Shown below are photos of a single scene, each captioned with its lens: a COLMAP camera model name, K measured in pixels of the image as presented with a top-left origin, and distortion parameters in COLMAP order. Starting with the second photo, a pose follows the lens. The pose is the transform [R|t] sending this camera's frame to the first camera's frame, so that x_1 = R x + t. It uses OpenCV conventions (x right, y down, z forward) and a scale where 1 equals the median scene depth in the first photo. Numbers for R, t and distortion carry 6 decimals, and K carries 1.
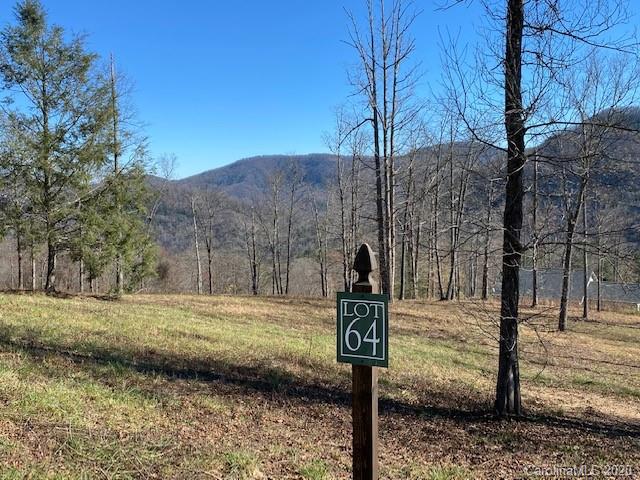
lens RADIAL K [[578.6, 0, 323.6], [0, 578.6, 238.8], [0, 0, 1]] dist [0.077153, -0.105957]
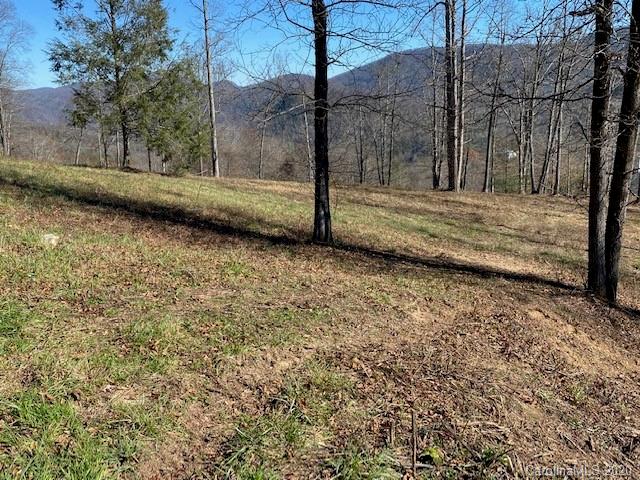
lens RADIAL K [[578.6, 0, 323.6], [0, 578.6, 238.8], [0, 0, 1]] dist [0.077153, -0.105957]
pose [[0.965956, 0.042061, -0.255264, 0.259868], [0.001868, 0.985535, 0.169460, 0.030283], [0.258699, -0.164168, 0.951905, -0.087884]]
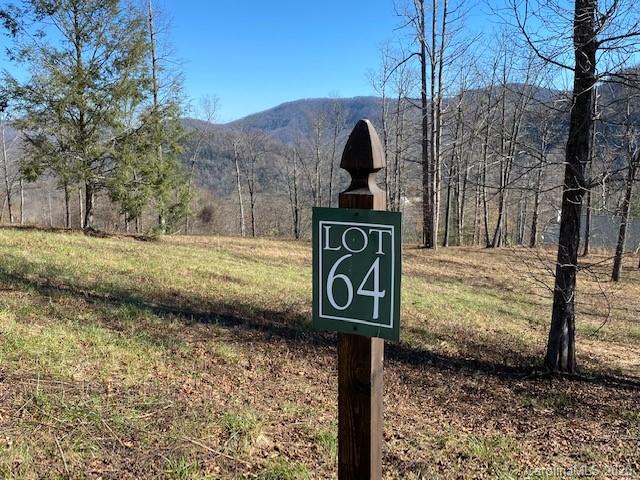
lens RADIAL K [[578.6, 0, 323.6], [0, 578.6, 238.8], [0, 0, 1]] dist [0.077153, -0.105957]
pose [[0.997075, 0.016510, -0.074628, 0.007062], [-0.009445, 0.995523, 0.094049, 0.006343], [0.075847, -0.093069, 0.992767, 0.040049]]
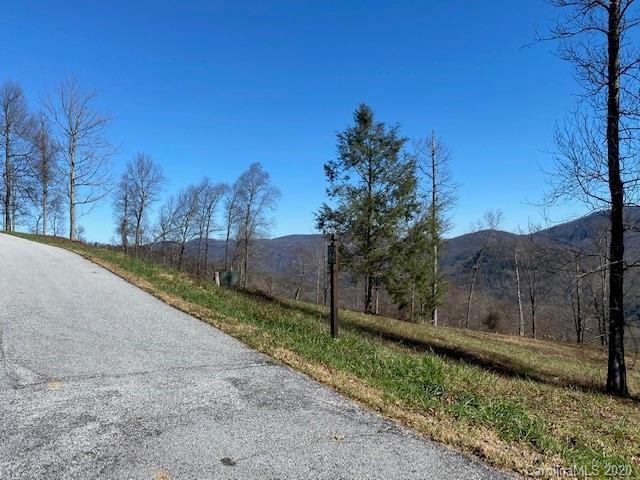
lens RADIAL K [[579.8, 0, 323.8], [0, 579.8, 239.6], [0, 0, 1]] dist [0.109688, -0.246277]
pose [[0.834667, -0.006560, -0.550716, 0.200705], [-0.044688, 0.995825, -0.079591, 0.033921], [0.548939, 0.091043, 0.830890, -0.208430]]
